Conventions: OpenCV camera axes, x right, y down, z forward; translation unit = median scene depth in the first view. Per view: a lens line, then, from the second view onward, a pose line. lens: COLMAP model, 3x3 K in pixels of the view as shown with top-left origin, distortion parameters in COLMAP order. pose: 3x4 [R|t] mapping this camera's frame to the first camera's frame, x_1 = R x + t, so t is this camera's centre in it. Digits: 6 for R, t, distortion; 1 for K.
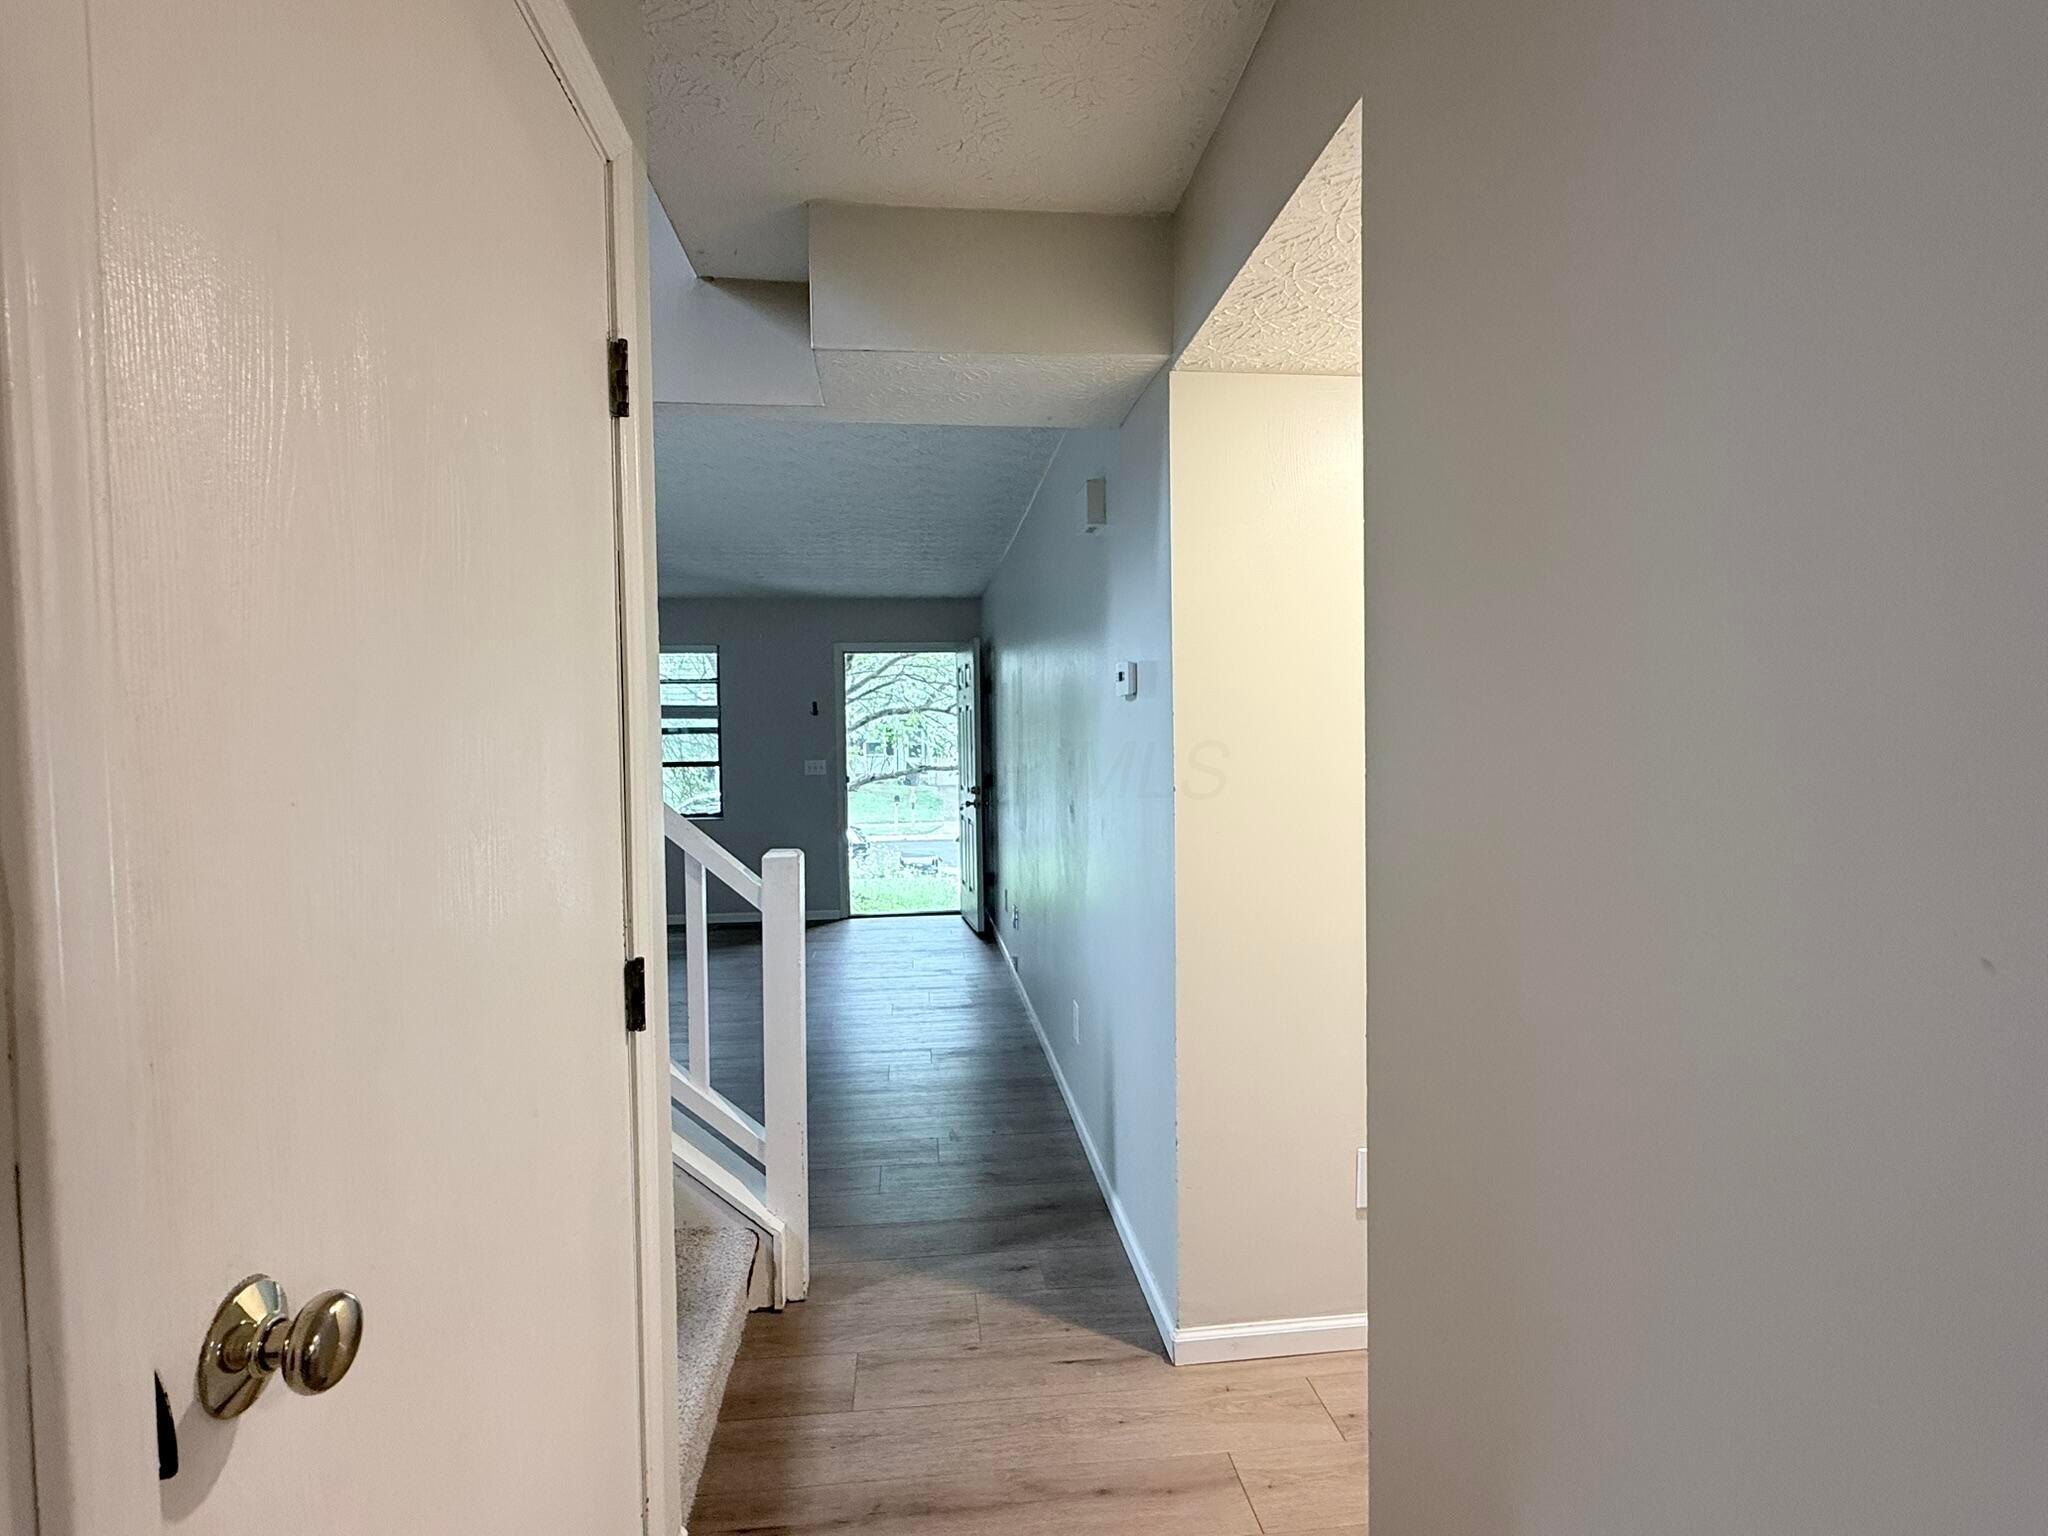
lens RADIAL K [[973.5, 0, 1029.1], [0, 973.5, 773.1], [0, 0, 1]] dist [-0.002049, 0.001035]
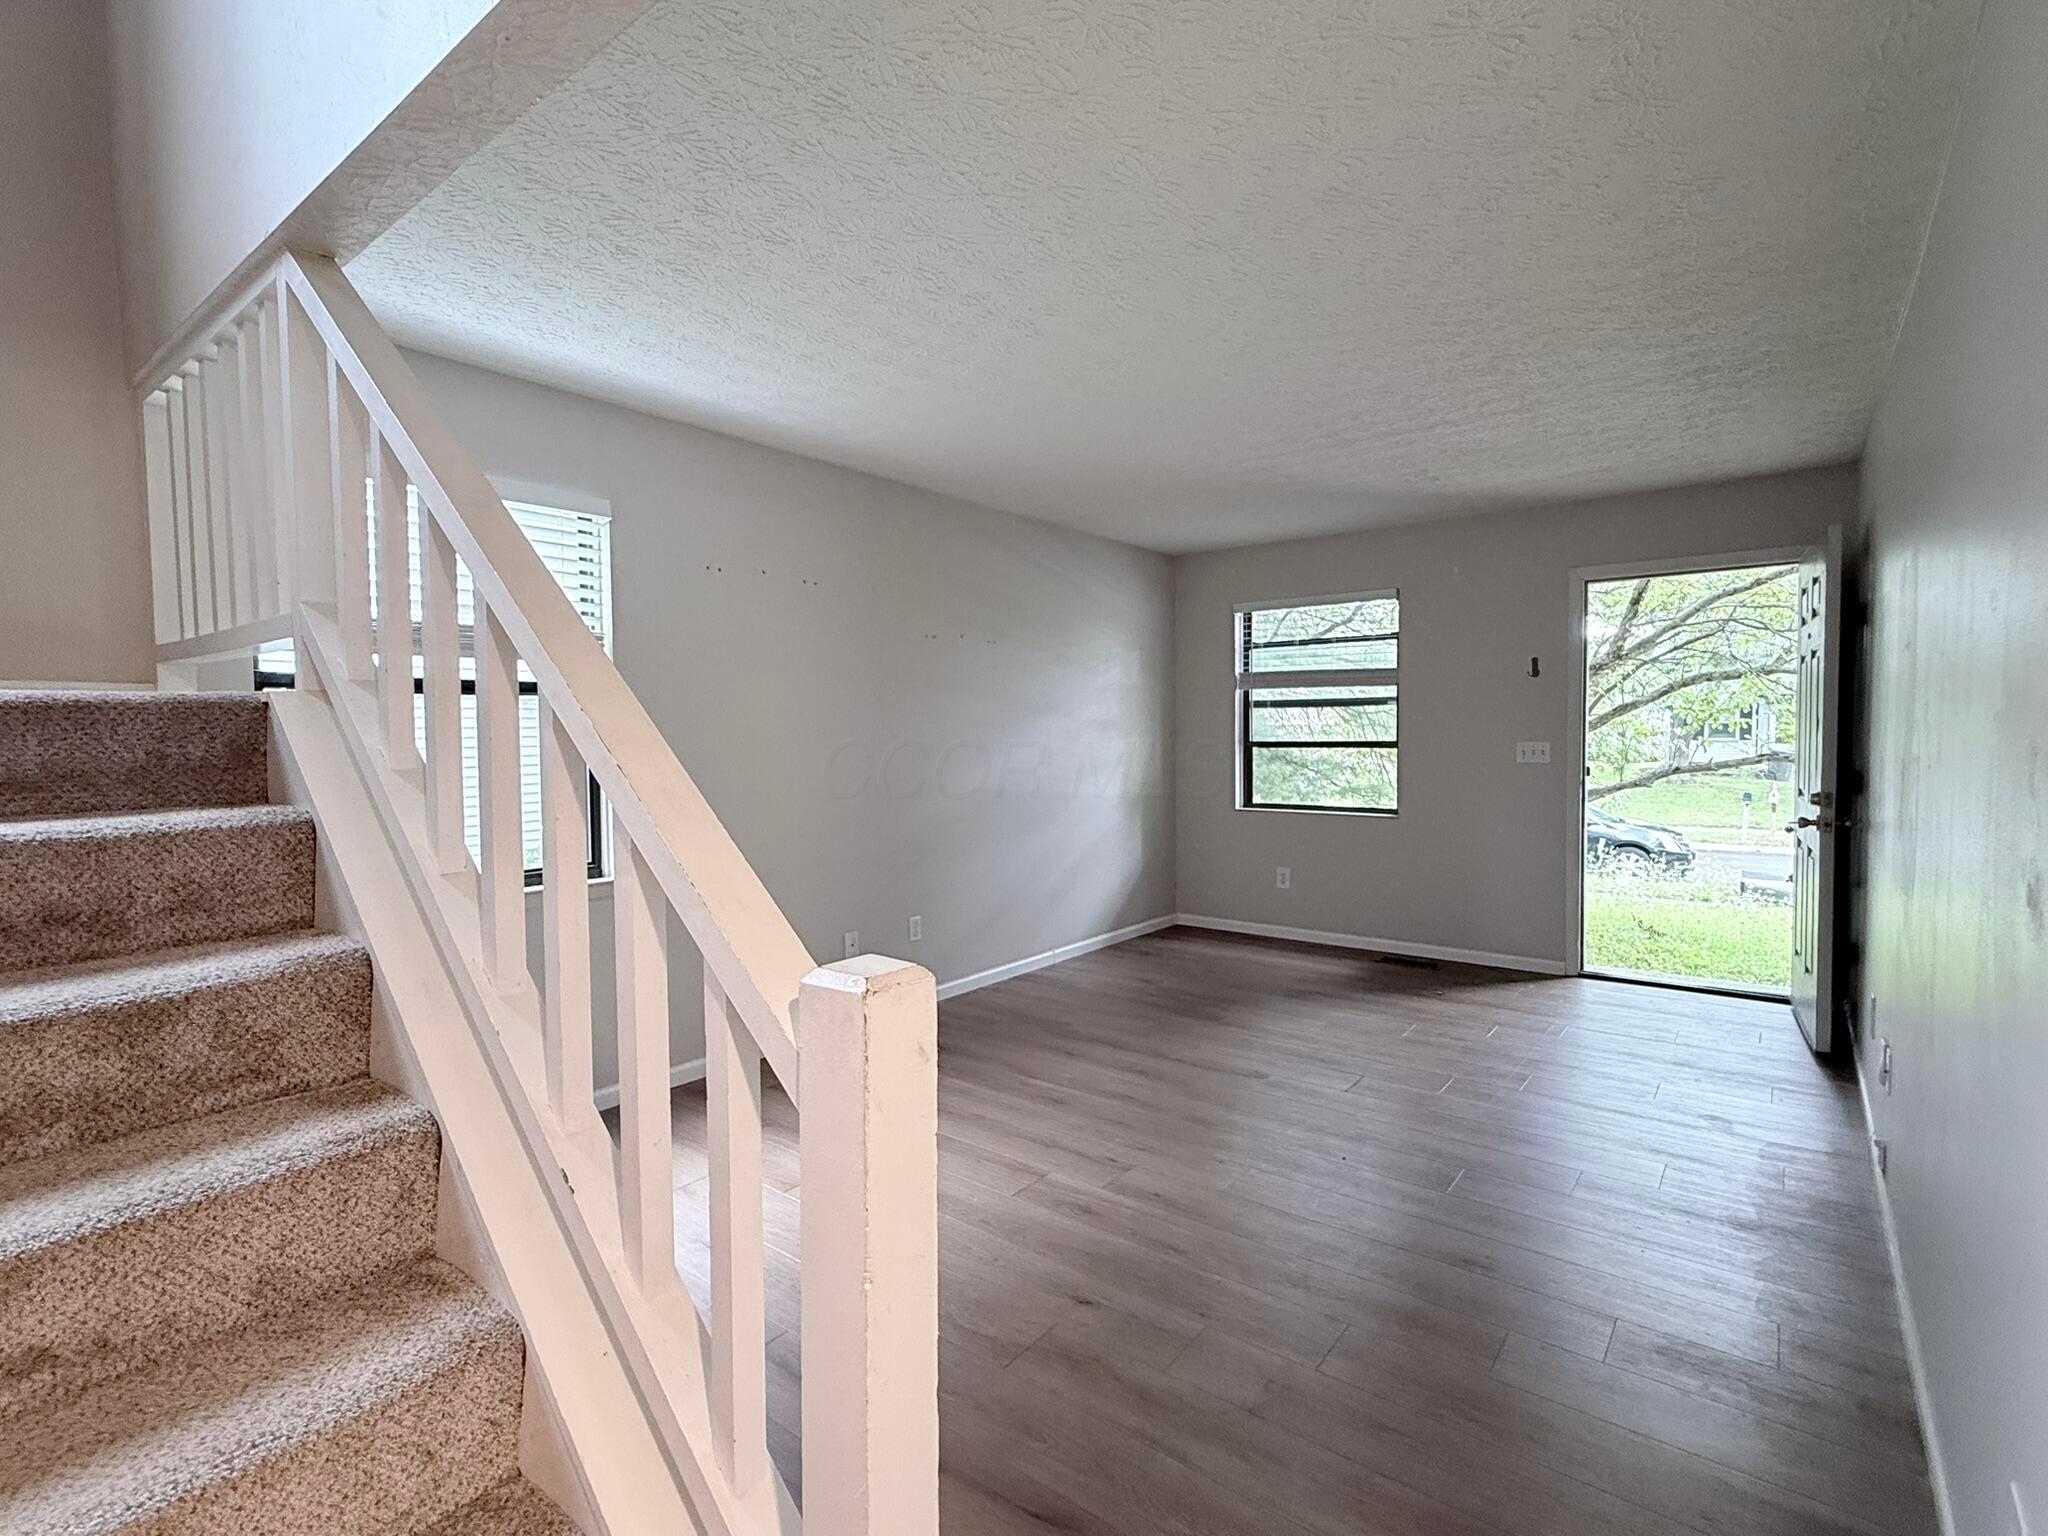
lens RADIAL K [[973.5, 0, 1015.0], [0, 973.5, 766.5], [0, 0, 1]] dist [-0.002049, 0.001035]
pose [[0.700064, 0.032916, -0.713321, 0.017308], [-0.024200, 0.999457, 0.022369, -0.002149], [0.713670, 0.001603, 0.700480, 0.252747]]
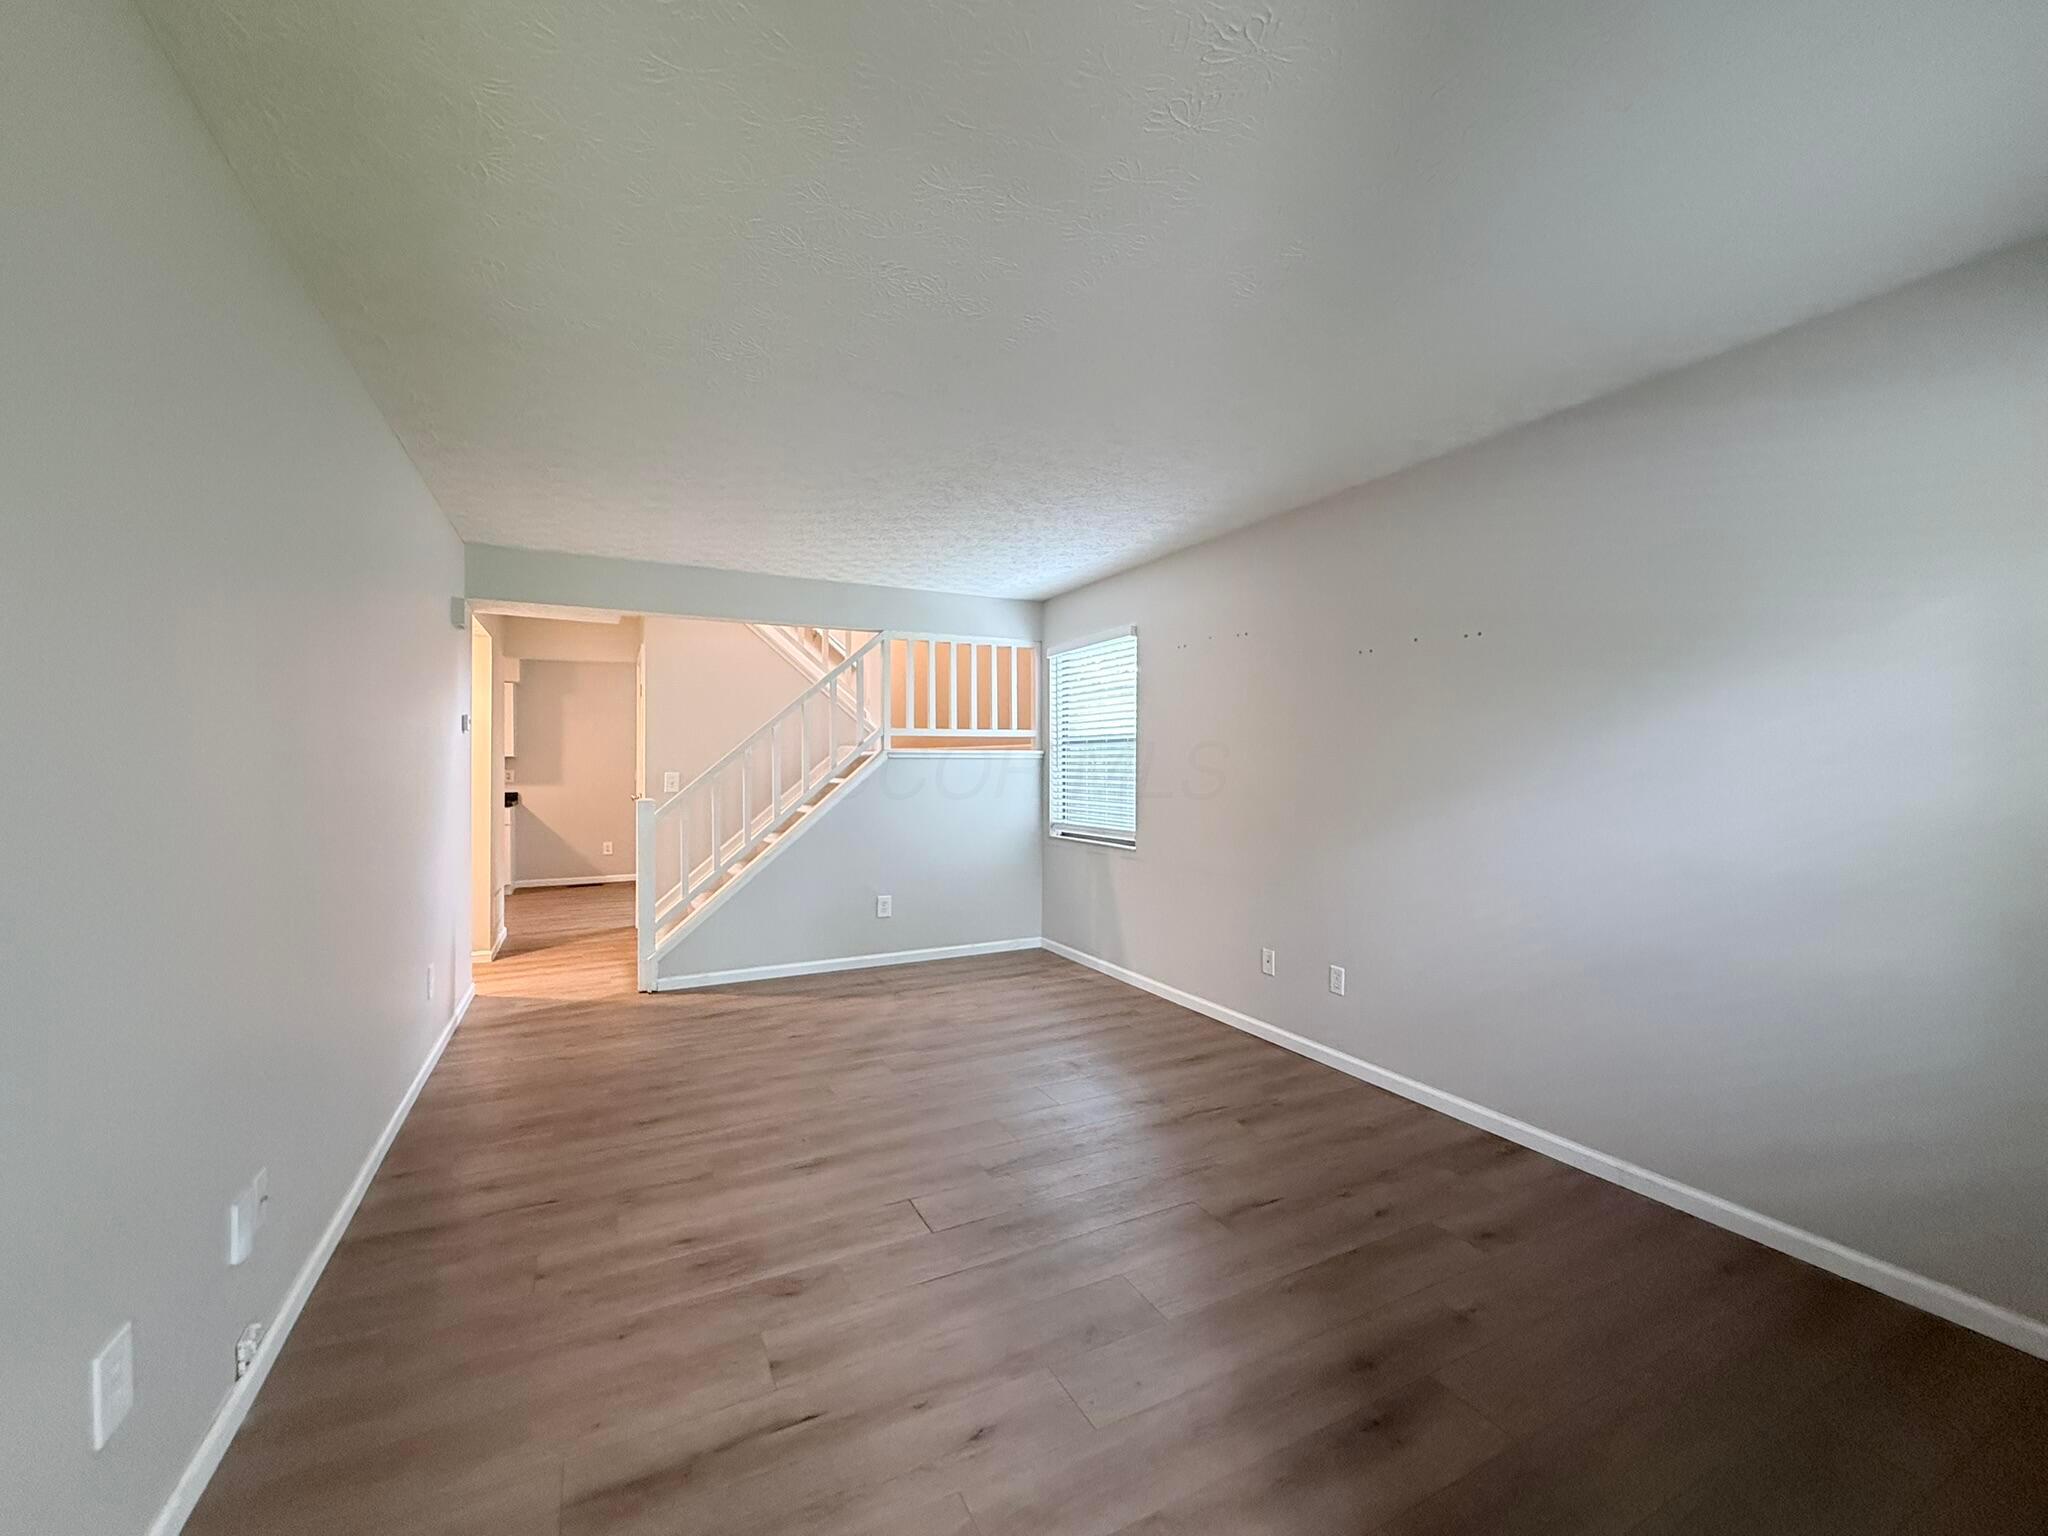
lens RADIAL K [[818.9, 0, 1013.3], [0, 818.9, 763.0], [0, 0, 1]] dist [-0.000751, 0.000158]
pose [[-0.939850, 0.014985, -0.341259, -0.131090], [0.002028, 0.999265, 0.038293, -0.026798], [0.341582, 0.035297, -0.939189, 1.022072]]
